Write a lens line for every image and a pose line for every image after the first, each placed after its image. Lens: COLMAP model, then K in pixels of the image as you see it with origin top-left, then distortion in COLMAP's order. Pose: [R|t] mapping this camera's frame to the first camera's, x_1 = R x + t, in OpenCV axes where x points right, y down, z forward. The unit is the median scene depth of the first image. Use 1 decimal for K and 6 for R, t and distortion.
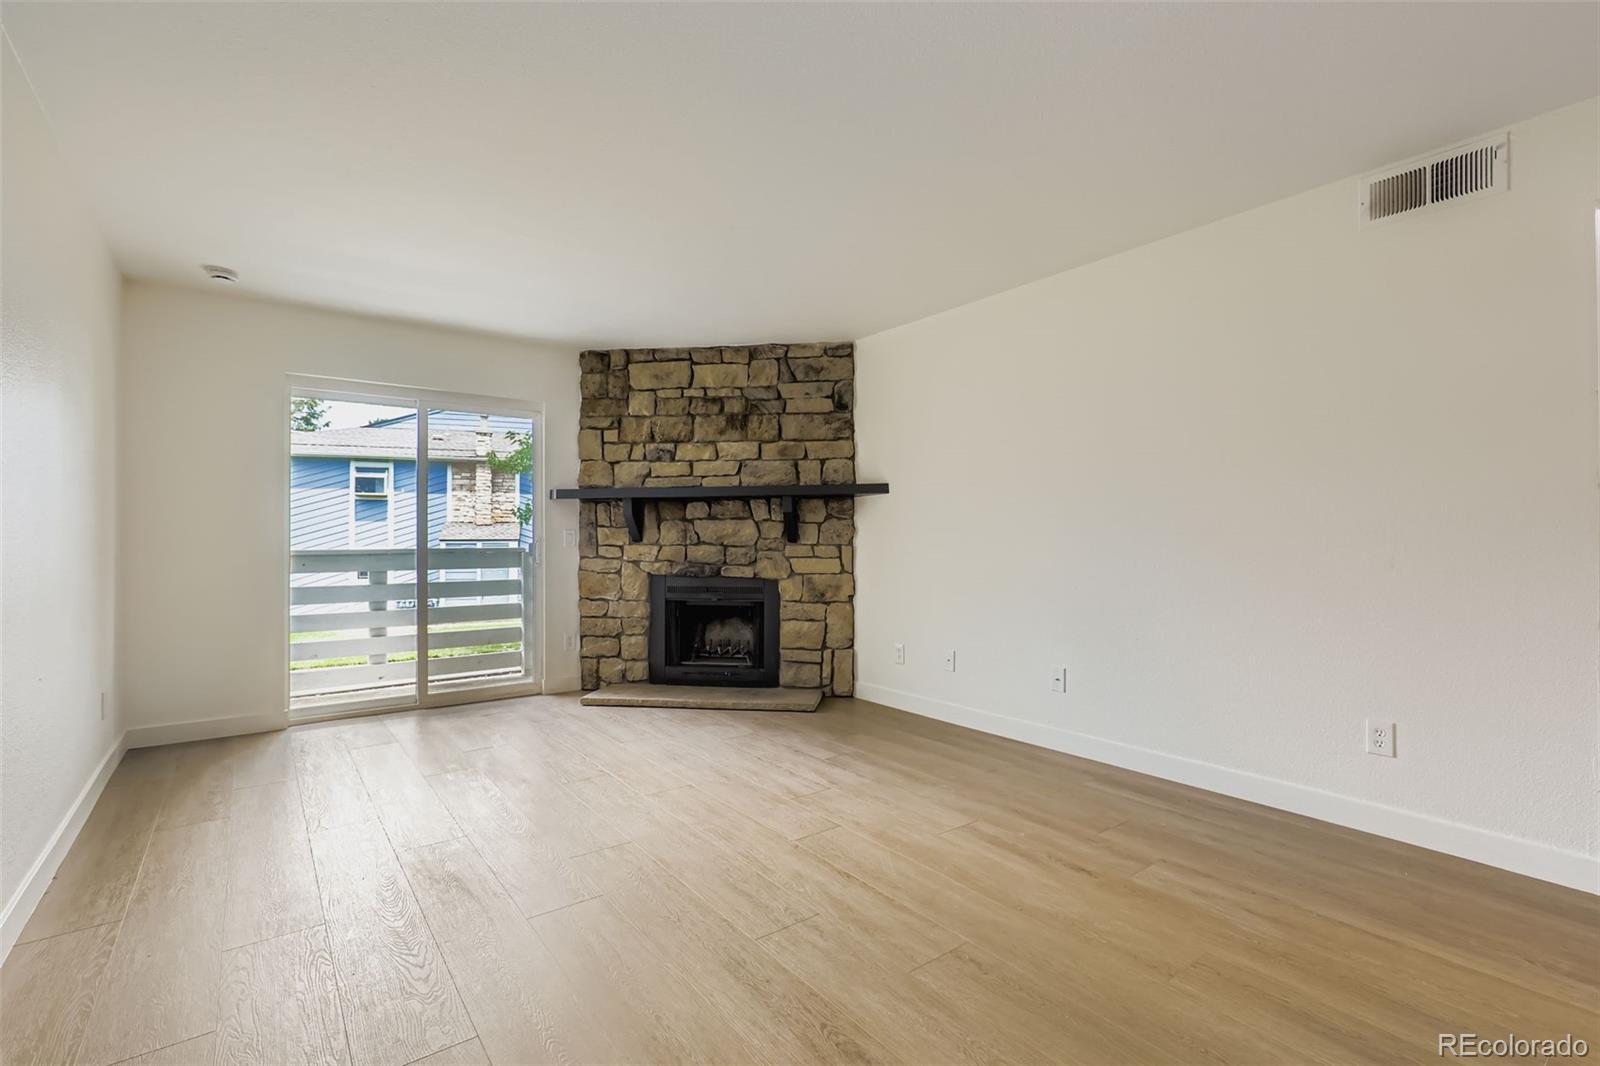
lens RADIAL K [[724.1, 0, 798.1], [0, 724.1, 529.0], [0, 0, 1]] dist [0.003478, -0.002710]
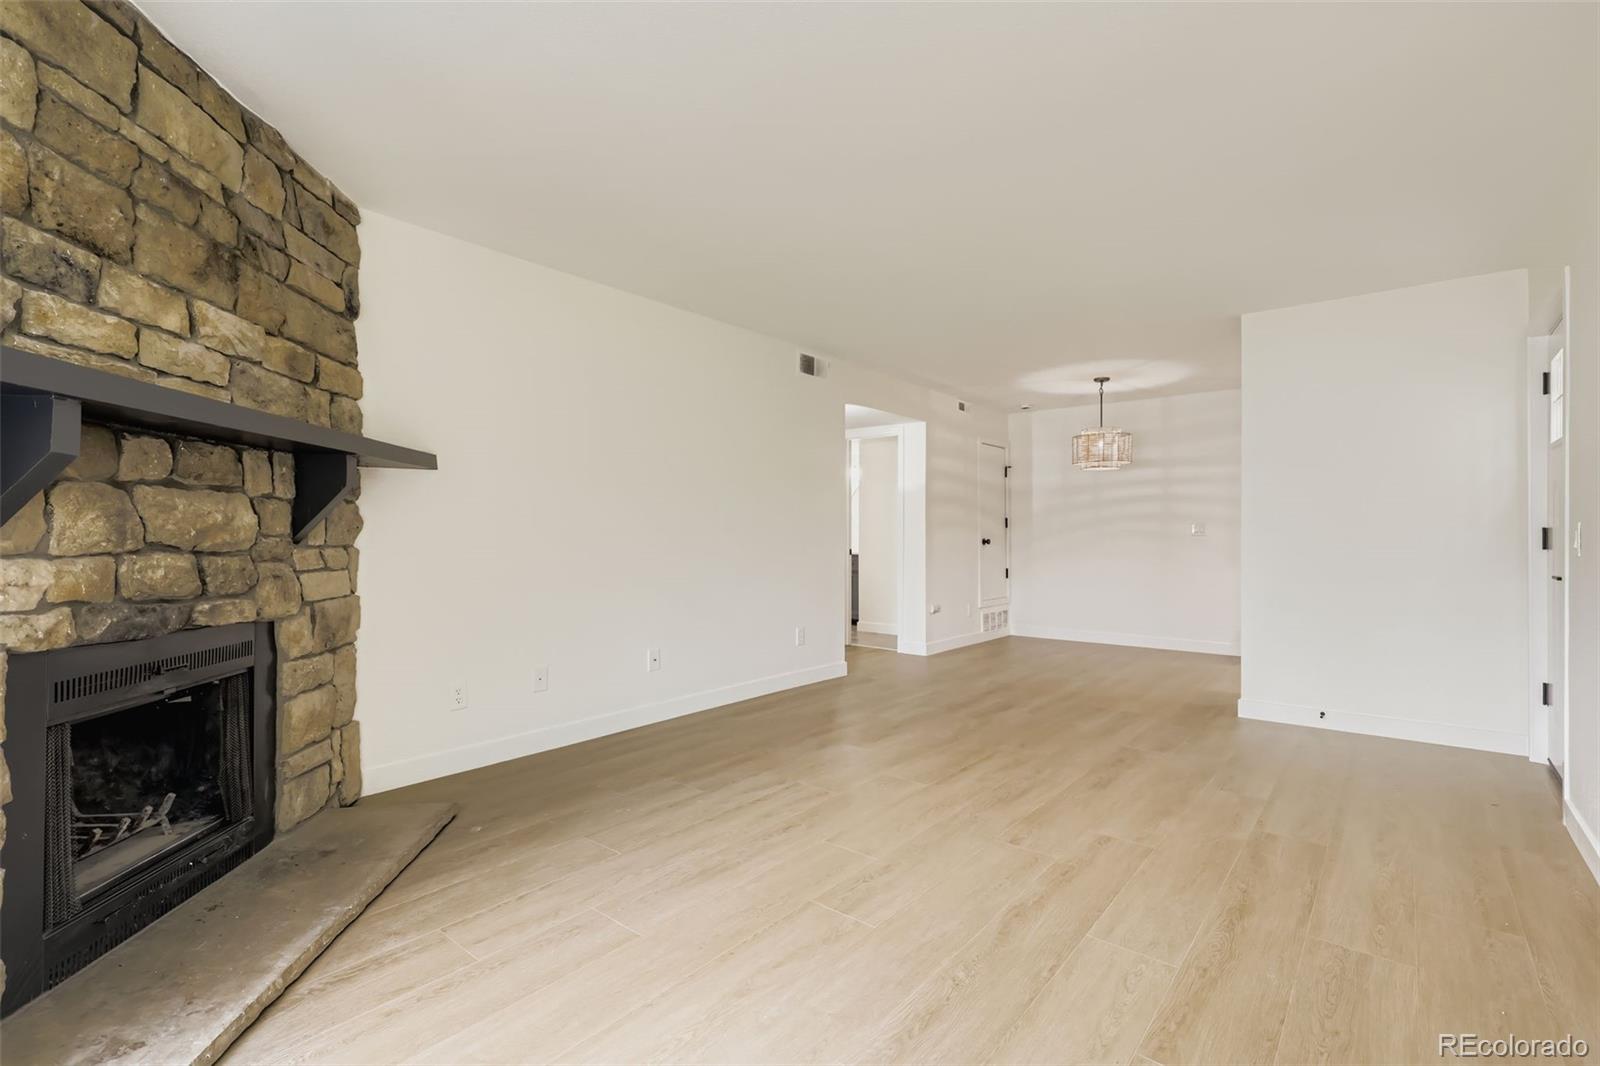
lens RADIAL K [[724.1, 0, 793.9], [0, 724.1, 531.3], [0, 0, 1]] dist [0.003478, -0.002710]
pose [[-0.225189, 0.003791, 0.974308, -0.582424], [-0.013930, 0.999878, -0.007110, 0.009013], [-0.974216, -0.015173, -0.225108, 0.766292]]
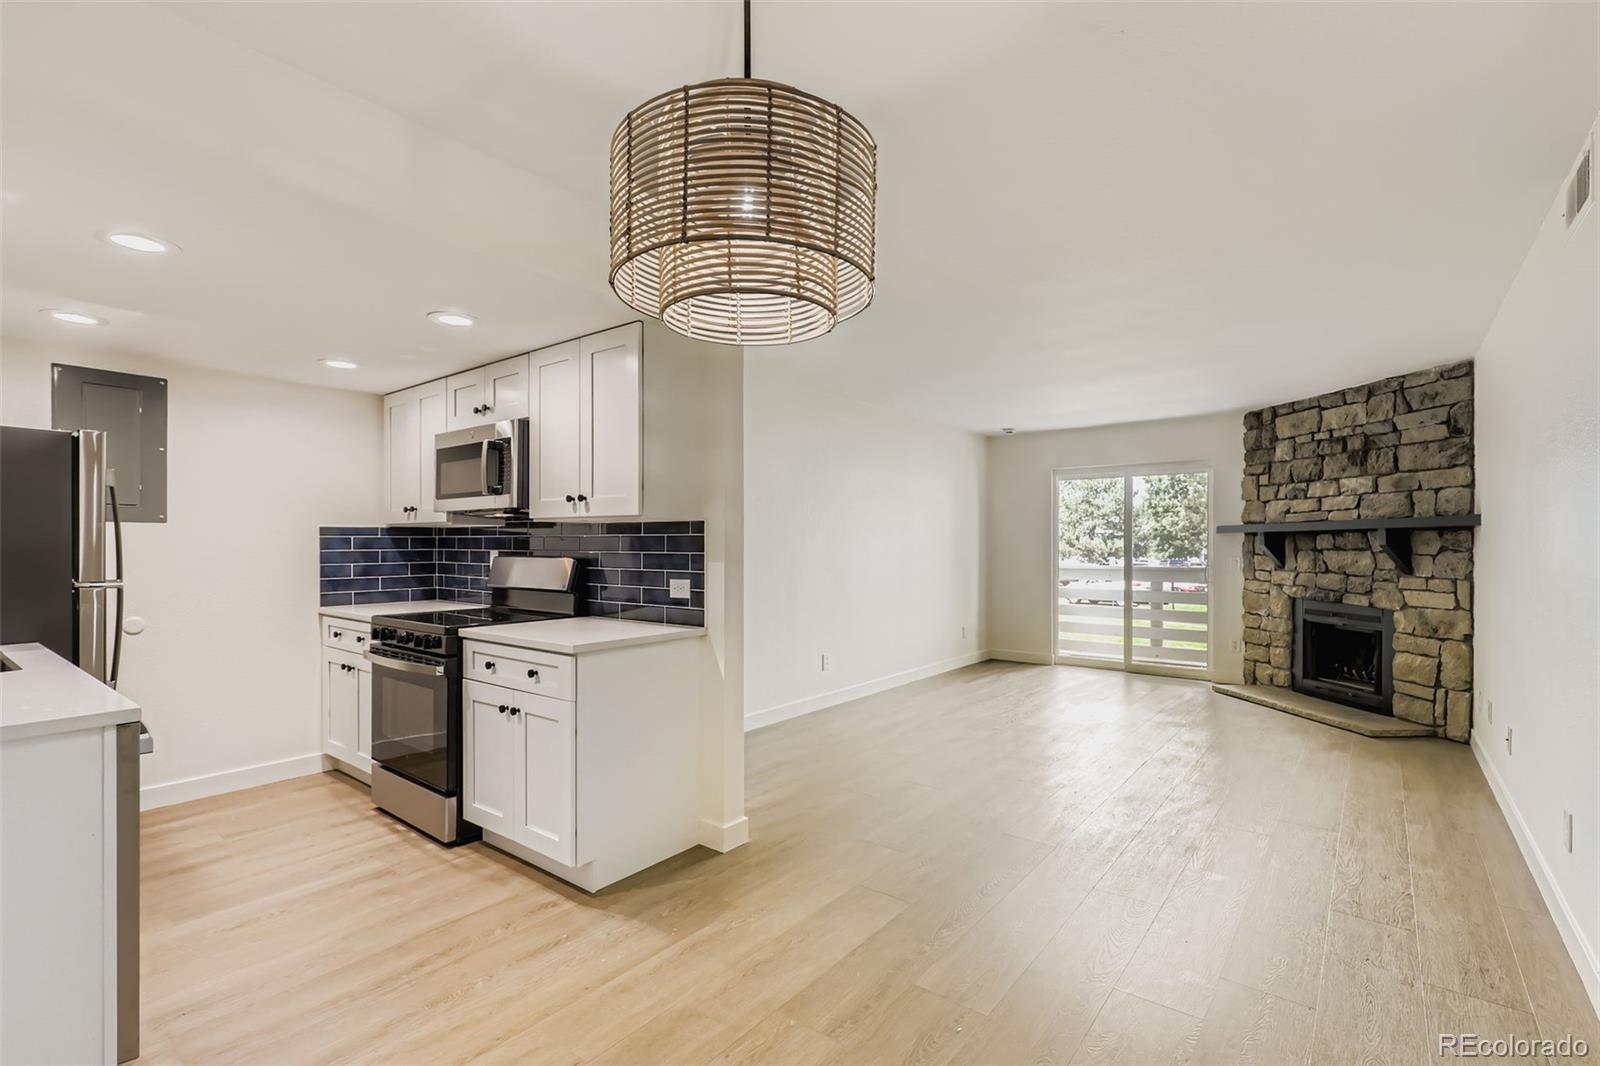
lens RADIAL K [[724.1, 0, 799.8], [0, 724.1, 544.7], [0, 0, 1]] dist [0.003478, -0.002710]
pose [[0.252811, 0.003241, -0.967510, 0.736906], [0.008469, 0.999949, 0.005563, -0.034606], [0.967478, -0.009600, 0.252771, -0.057212]]
